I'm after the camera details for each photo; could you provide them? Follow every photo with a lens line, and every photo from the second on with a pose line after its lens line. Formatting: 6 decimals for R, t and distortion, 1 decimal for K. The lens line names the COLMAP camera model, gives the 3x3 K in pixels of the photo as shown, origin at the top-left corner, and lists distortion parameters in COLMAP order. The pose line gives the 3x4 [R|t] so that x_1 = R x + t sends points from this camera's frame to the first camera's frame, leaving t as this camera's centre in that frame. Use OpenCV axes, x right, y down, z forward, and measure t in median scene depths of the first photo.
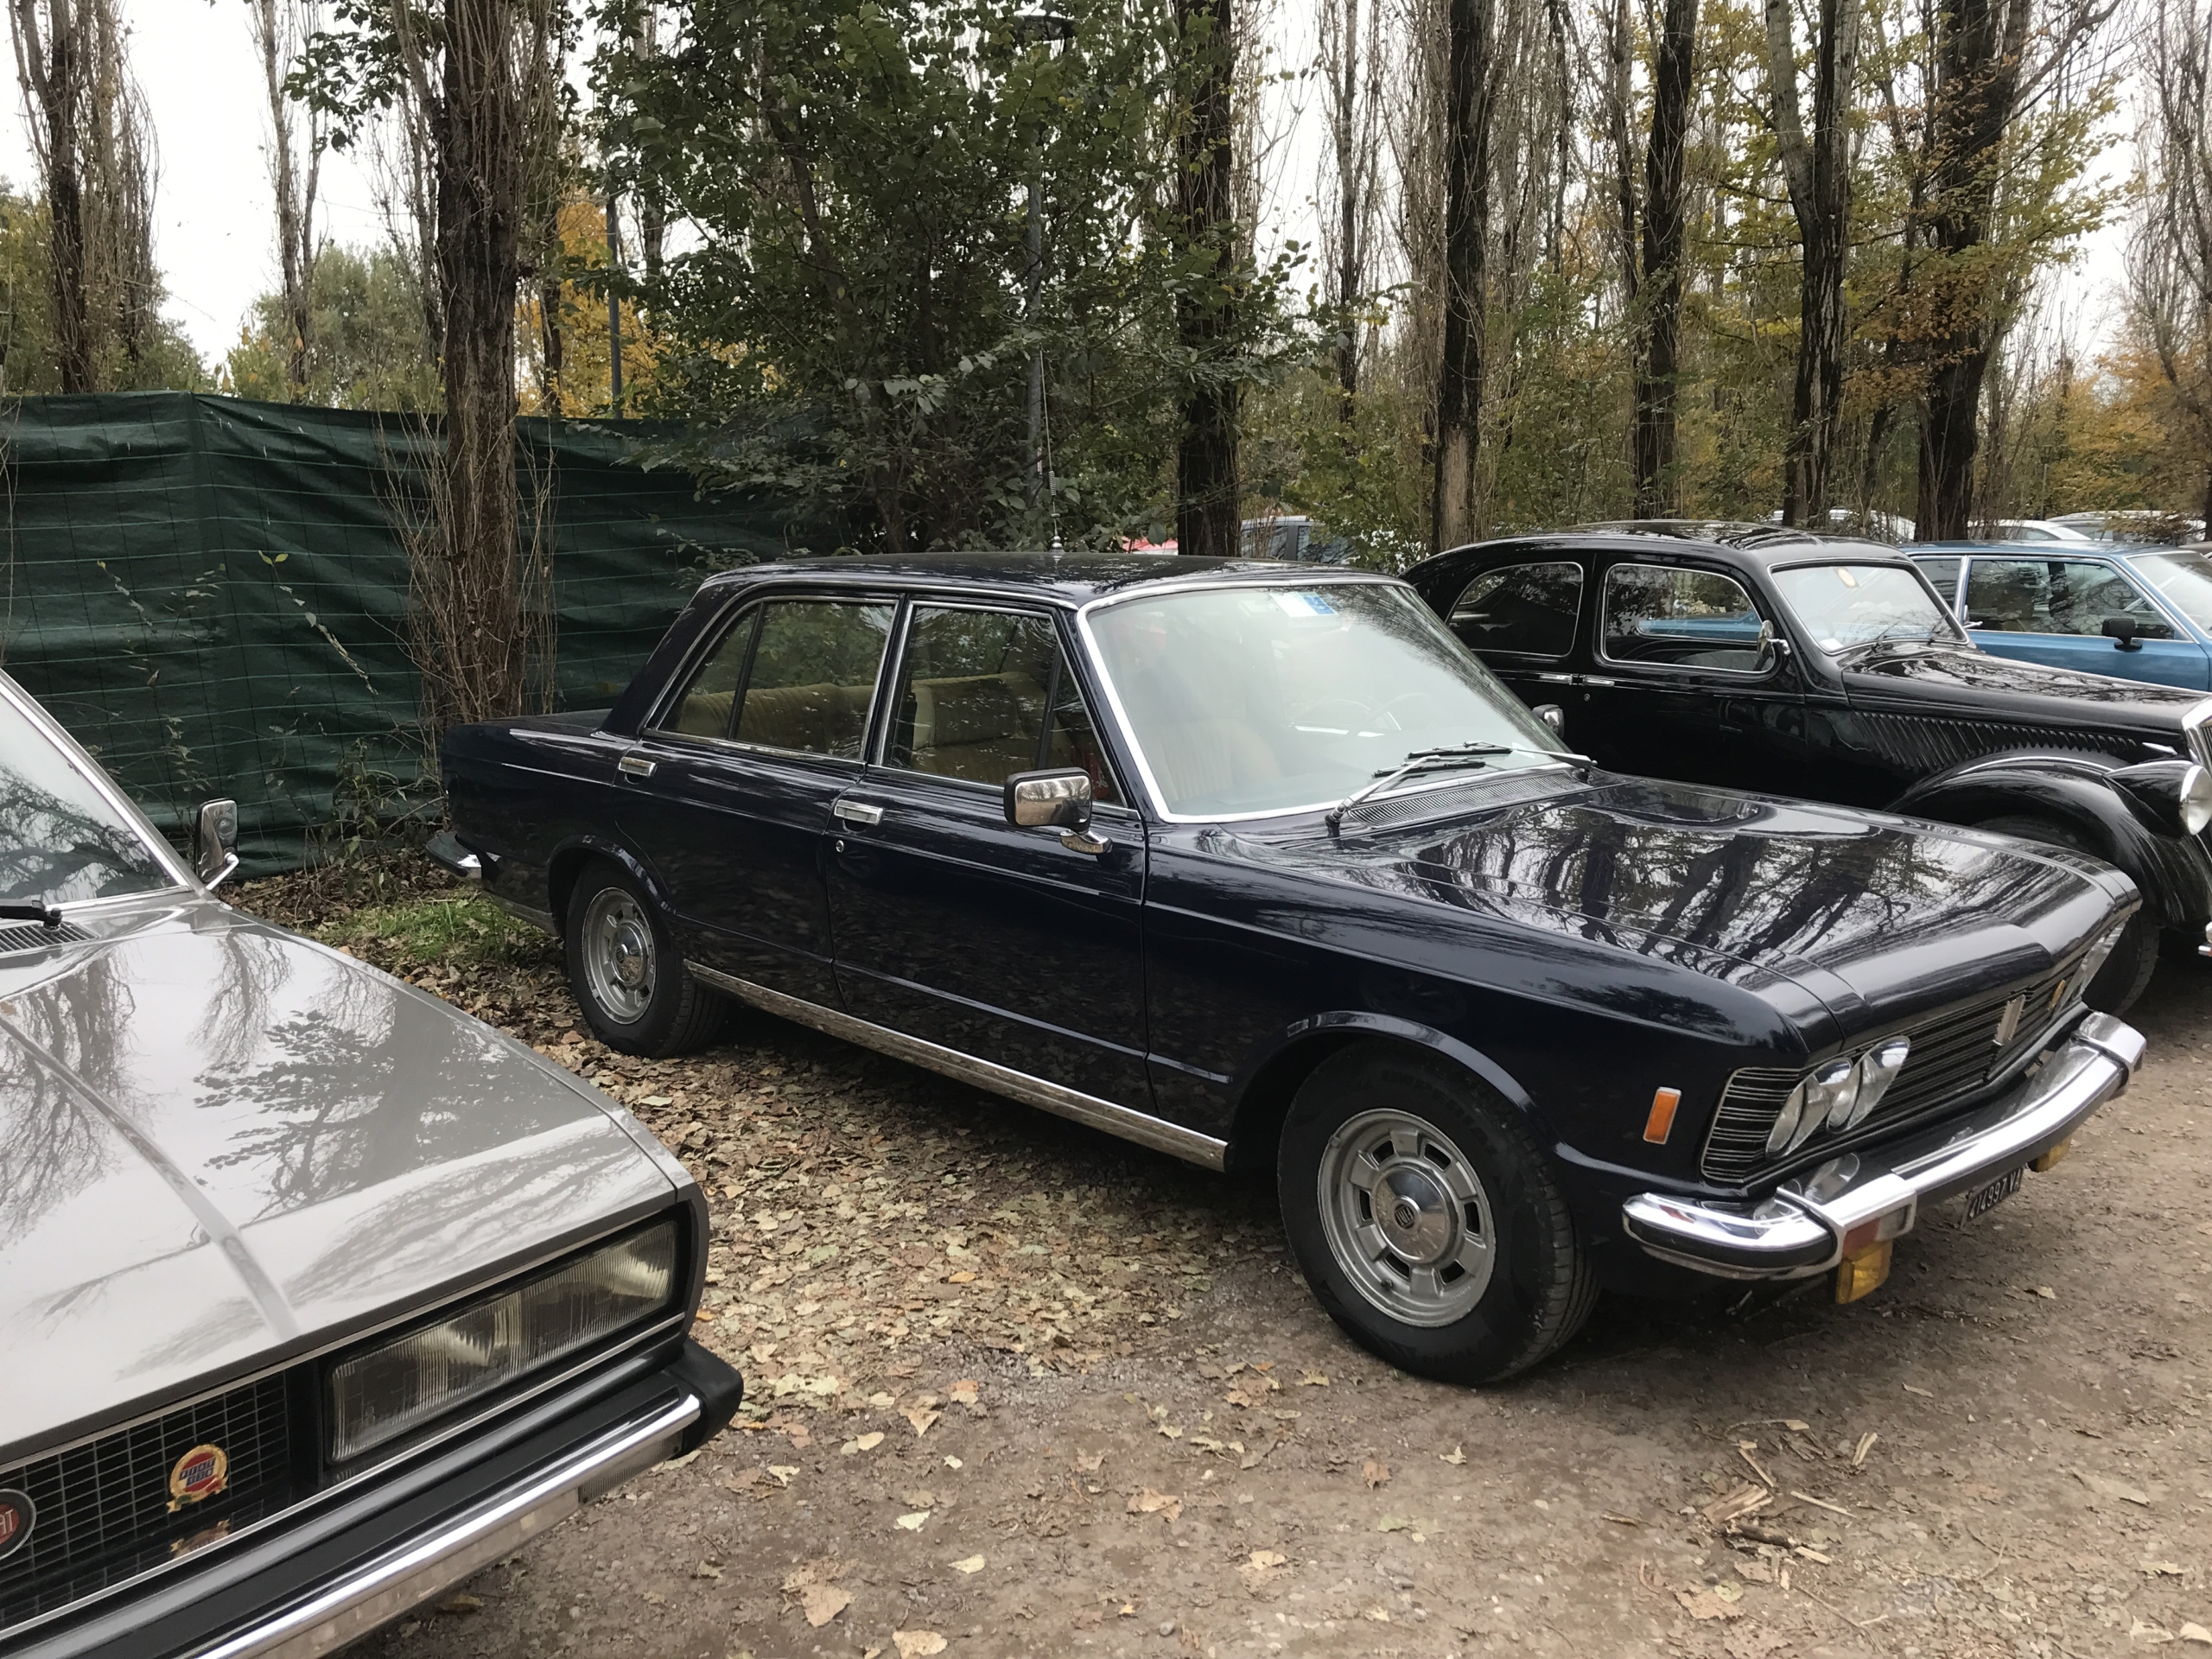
lens RADIAL K [[1855.6, 0, 1083.3], [0, 1855.6, 833.2], [0, 0, 1]] dist [0.046162, -0.049546]
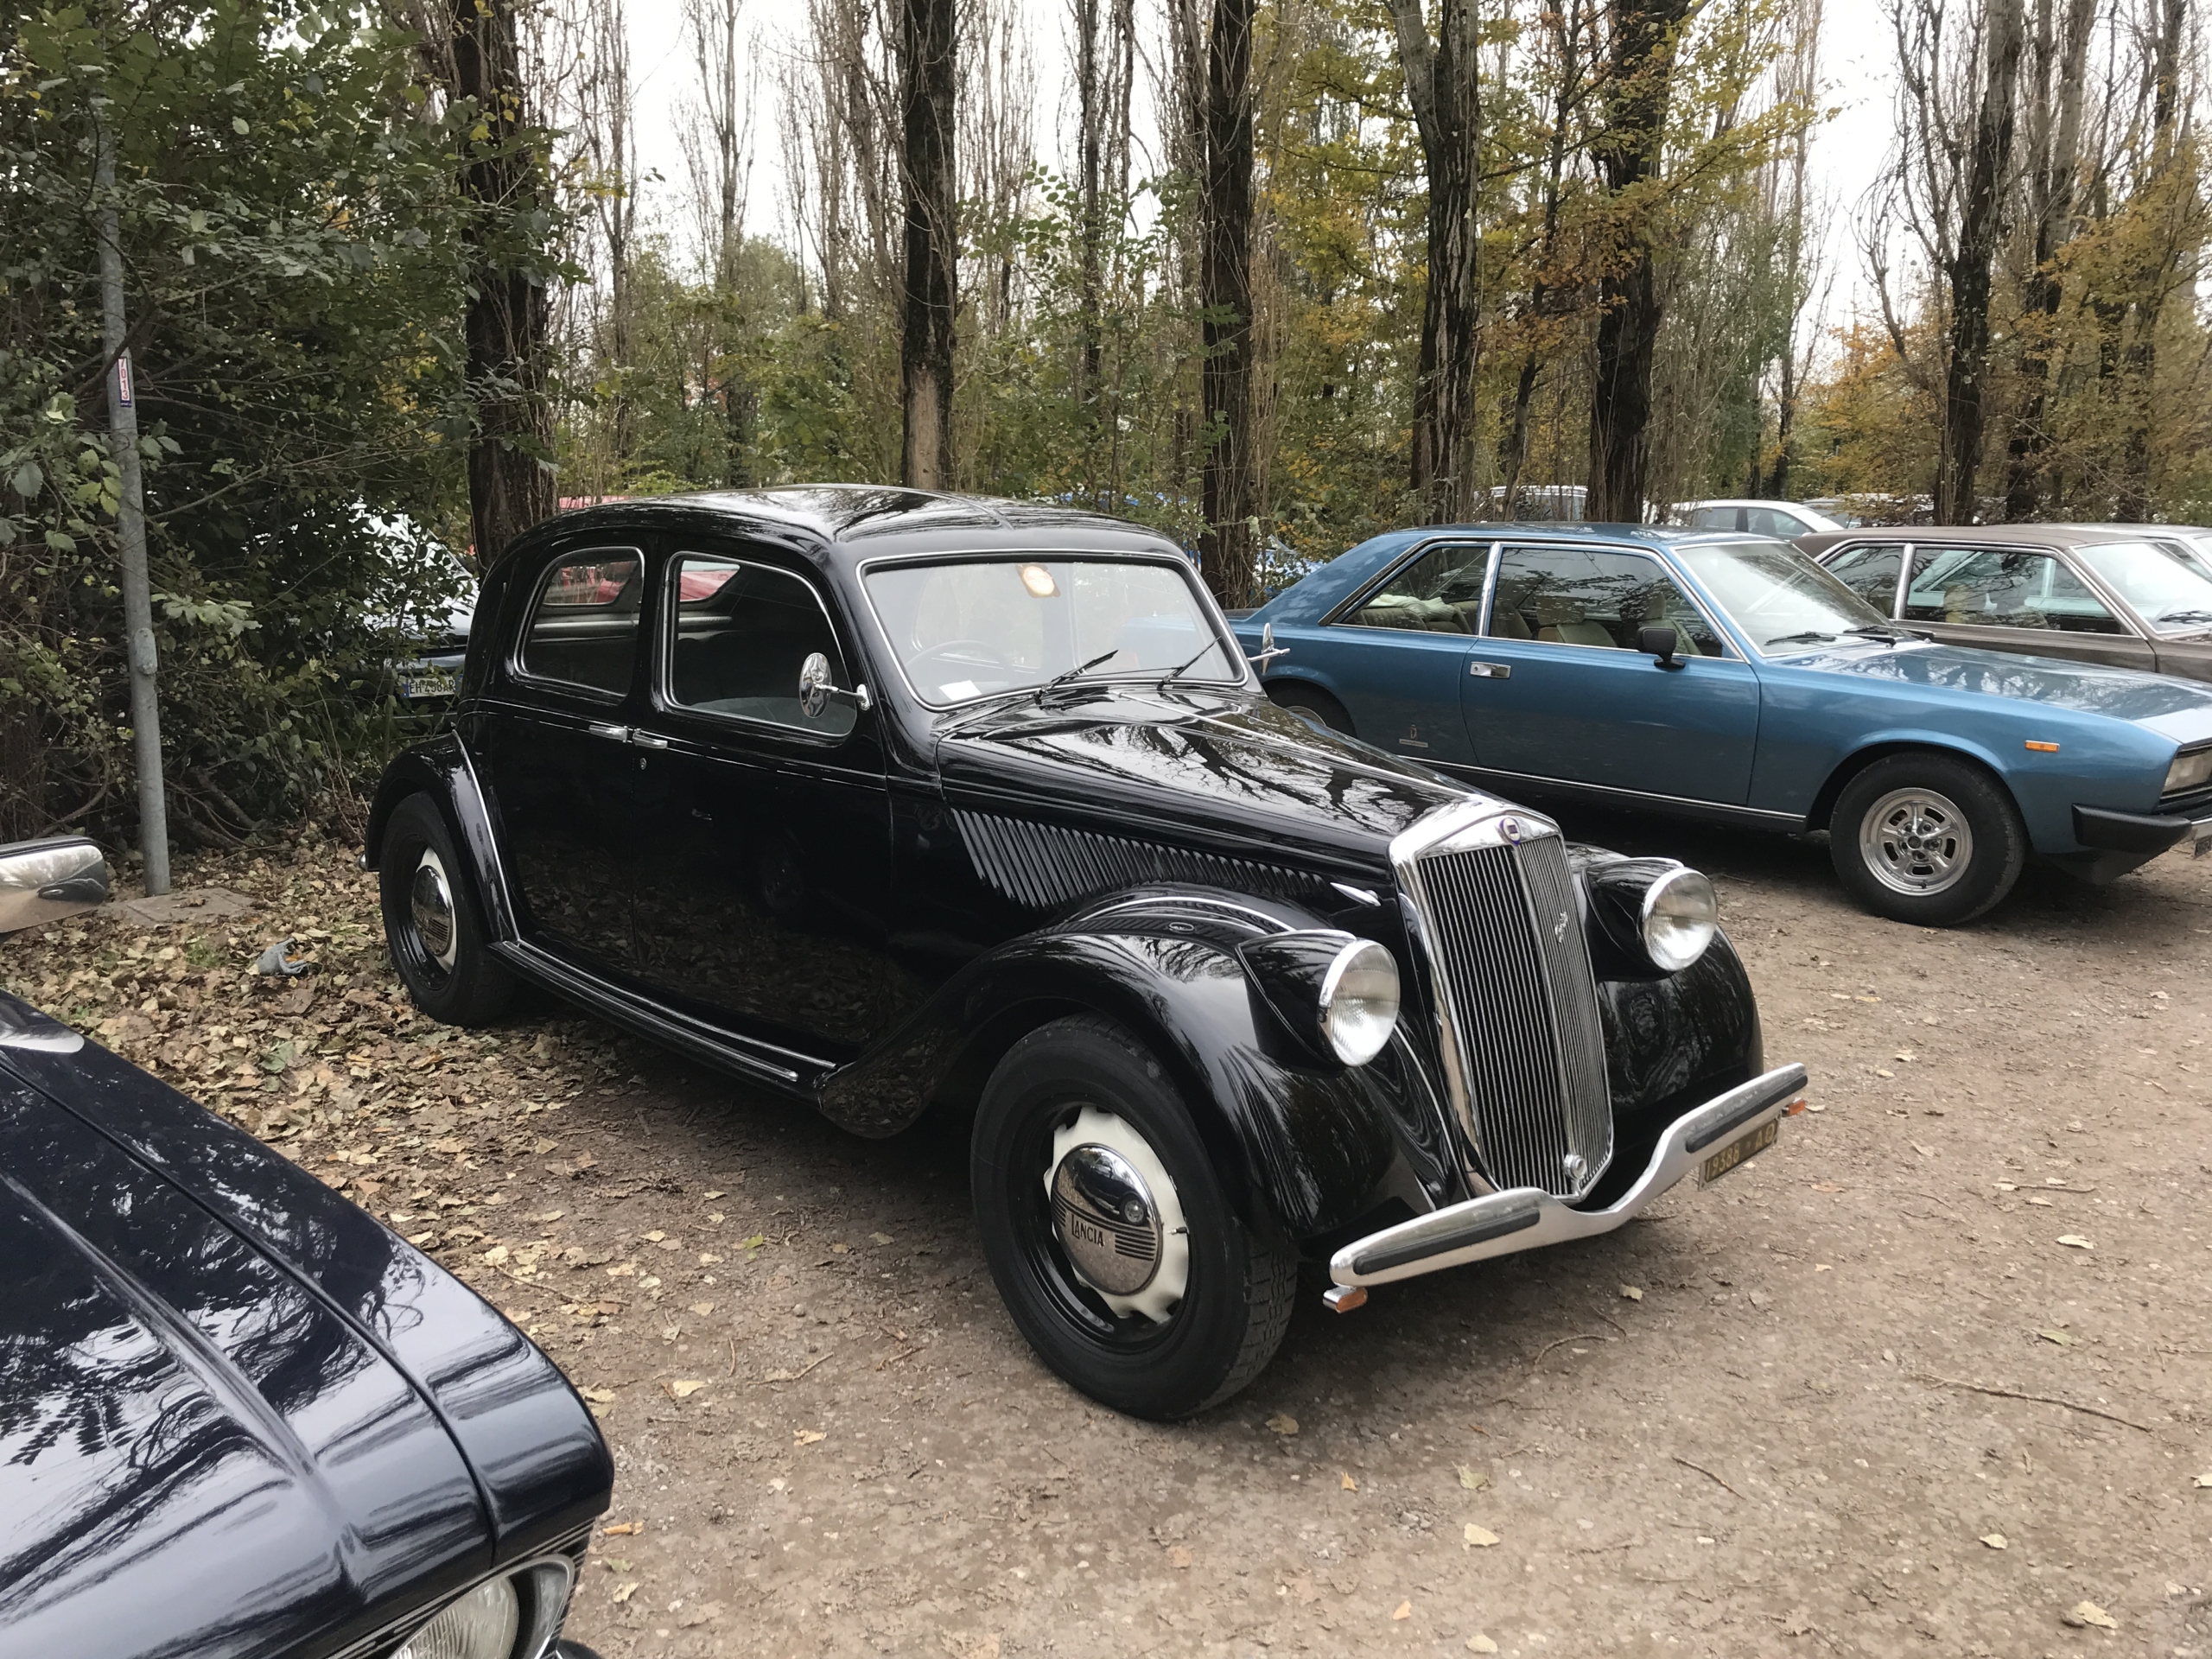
lens RADIAL K [[1855.6, 0, 1083.3], [0, 1855.6, 833.2], [0, 0, 1]] dist [0.046162, -0.049546]
pose [[0.997019, 0.000837, 0.077150, 0.163885], [-0.002186, 0.999846, 0.017405, -0.027398], [-0.077124, -0.017522, 0.996868, 0.162934]]
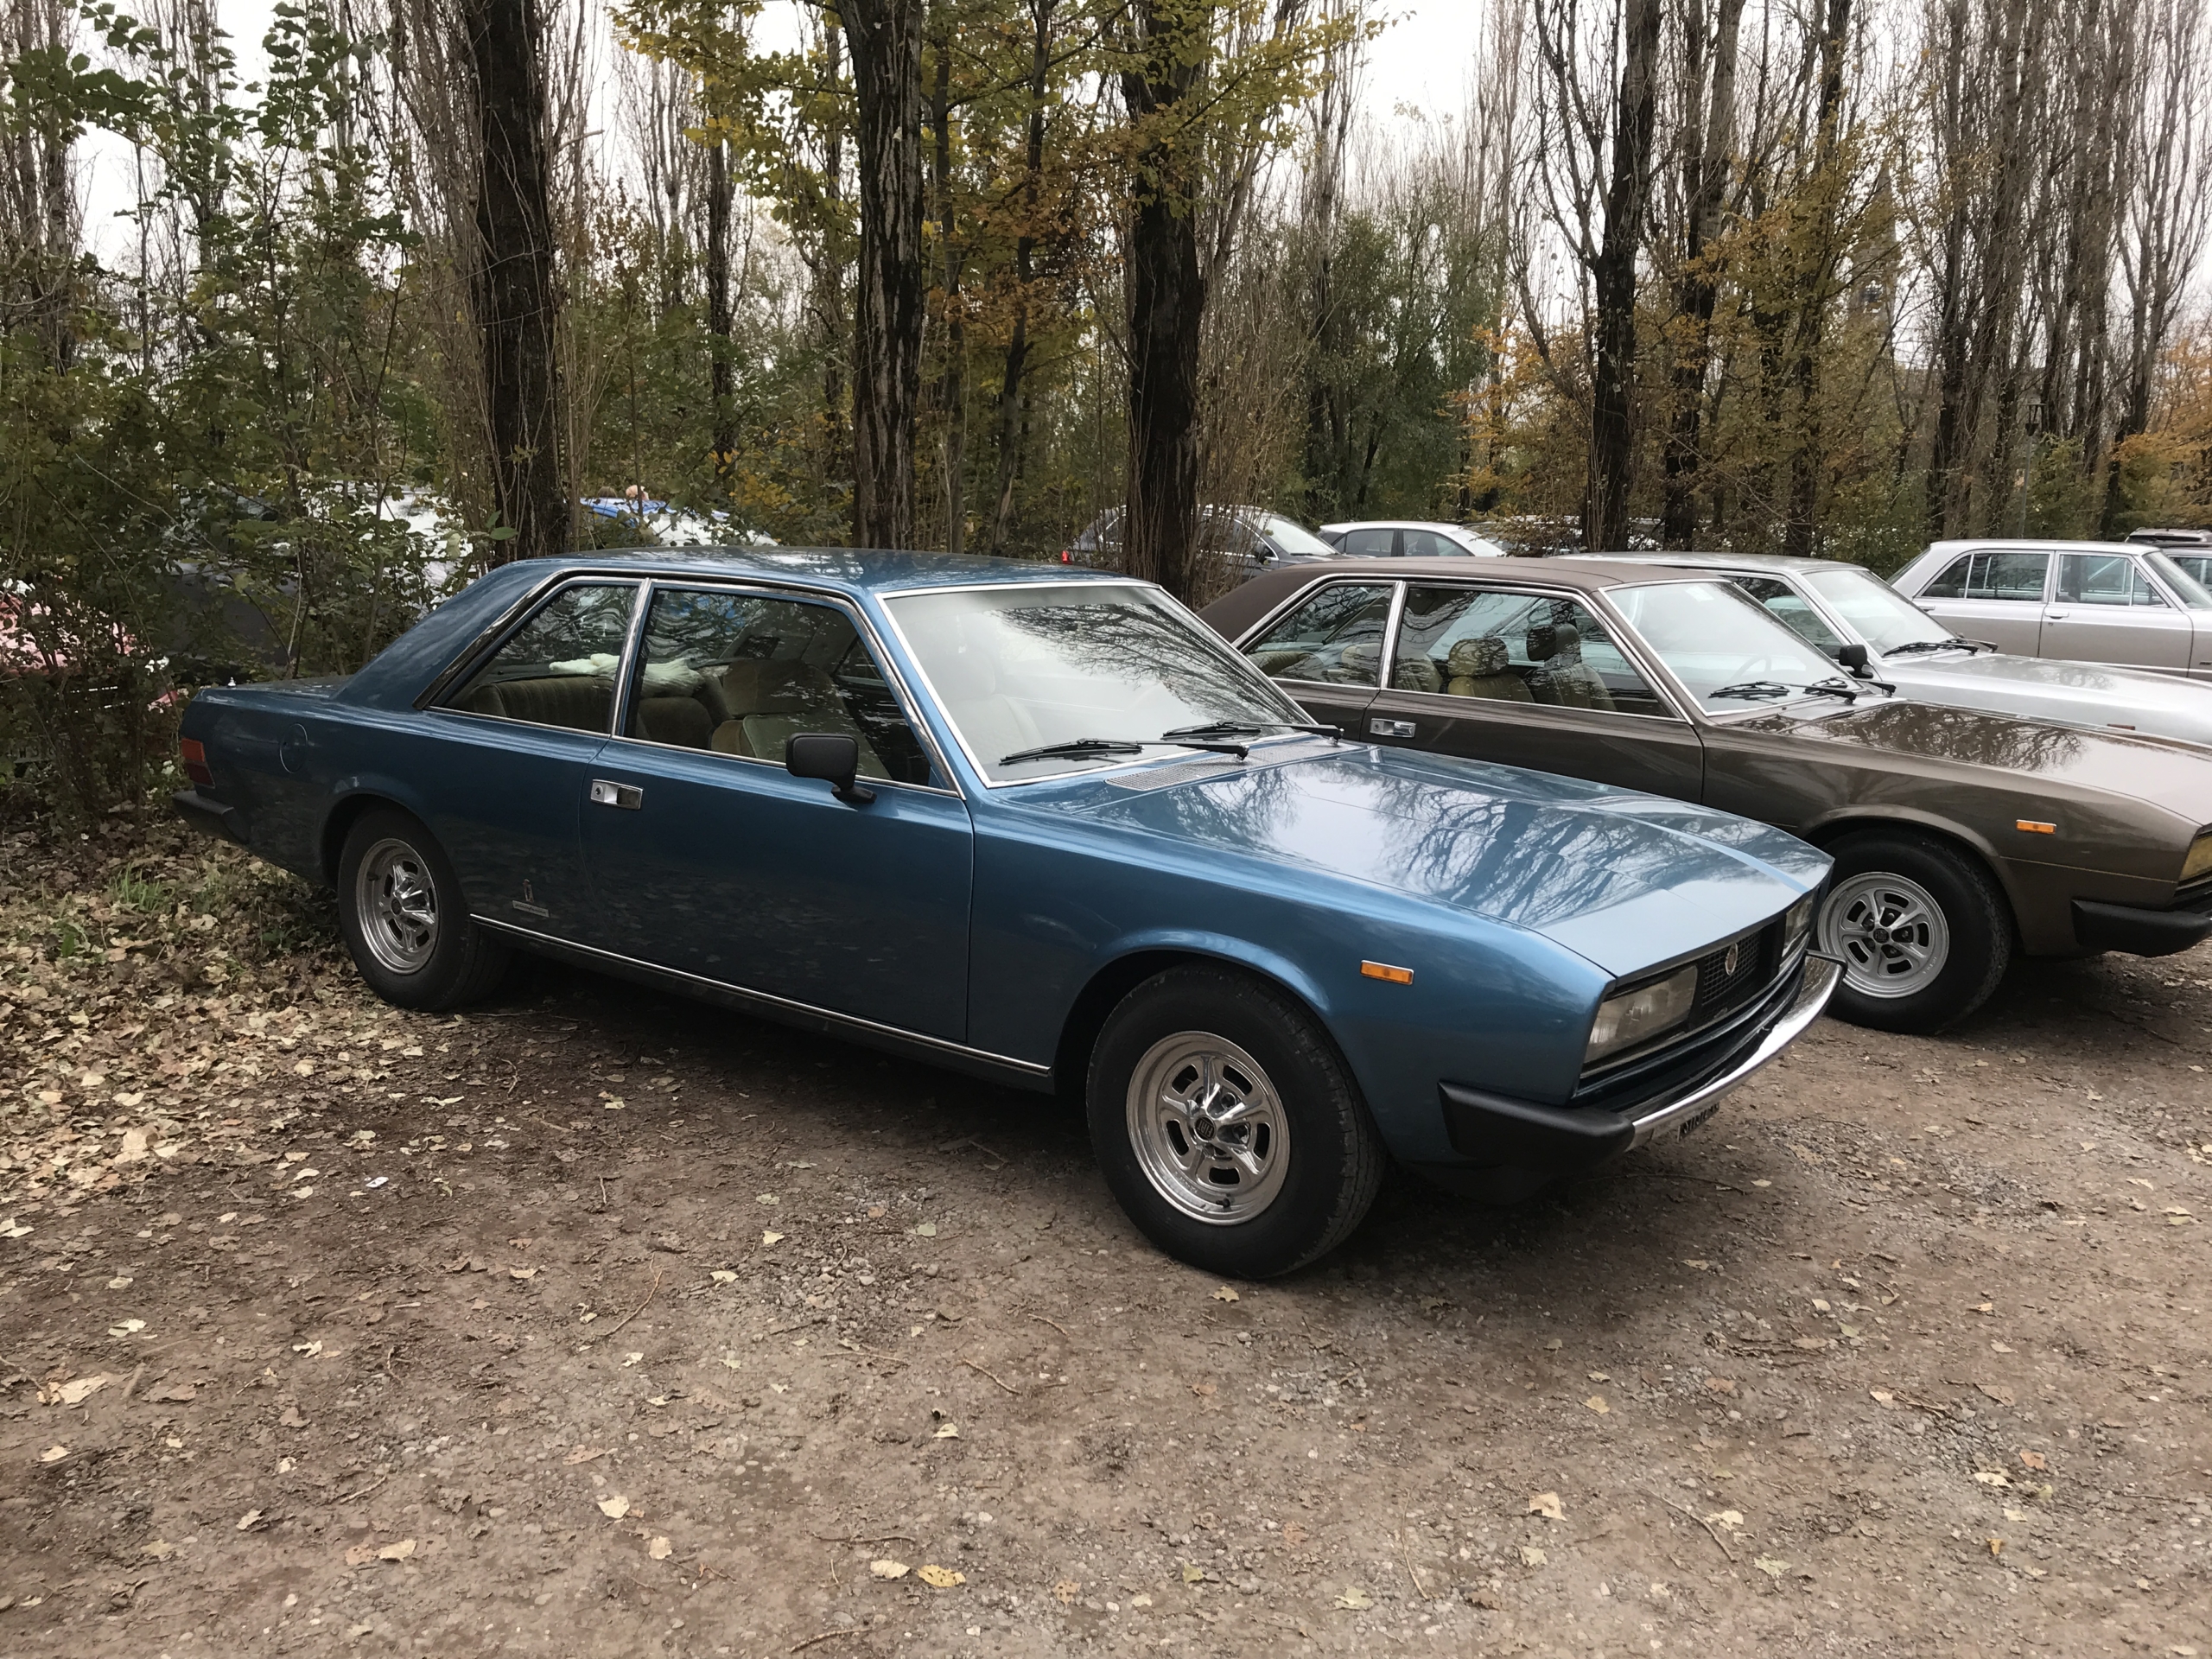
lens RADIAL K [[1870.2, 0, 1106.0], [0, 1870.2, 829.5], [0, 0, 1]] dist [0.036179, -0.009280]
pose [[0.977922, -0.011358, 0.208664, 0.331704], [0.010282, 0.999928, 0.006239, -0.059489], [-0.208719, -0.003956, 0.977968, 0.351240]]
